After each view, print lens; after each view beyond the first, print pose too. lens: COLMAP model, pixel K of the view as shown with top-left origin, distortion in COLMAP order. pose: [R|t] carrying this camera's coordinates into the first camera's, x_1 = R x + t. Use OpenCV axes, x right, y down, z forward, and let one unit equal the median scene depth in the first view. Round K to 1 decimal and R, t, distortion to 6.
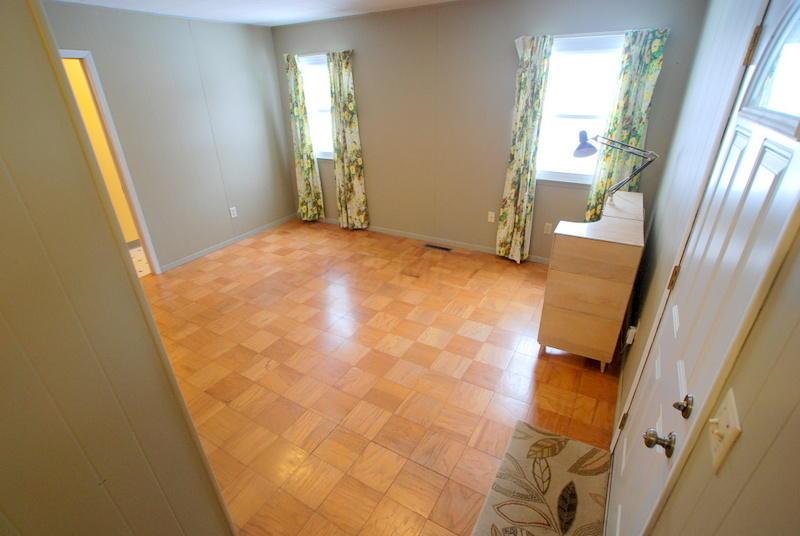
lens RADIAL K [[383.2, 0, 399.2], [0, 383.2, 278.7], [0, 0, 1]] dist [-0.073240, 0.033926]
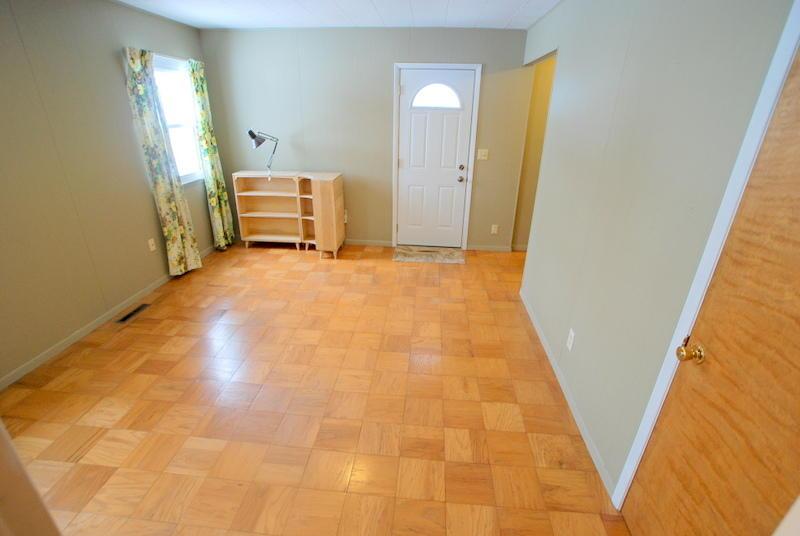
lens RADIAL K [[383.2, 0, 399.2], [0, 383.2, 278.7], [0, 0, 1]] dist [-0.073240, 0.033926]
pose [[-0.433504, -0.359204, 0.826466, -0.727413], [0.400051, 0.745087, 0.533672, -0.323634], [-0.807486, 0.561977, -0.179299, 0.704340]]
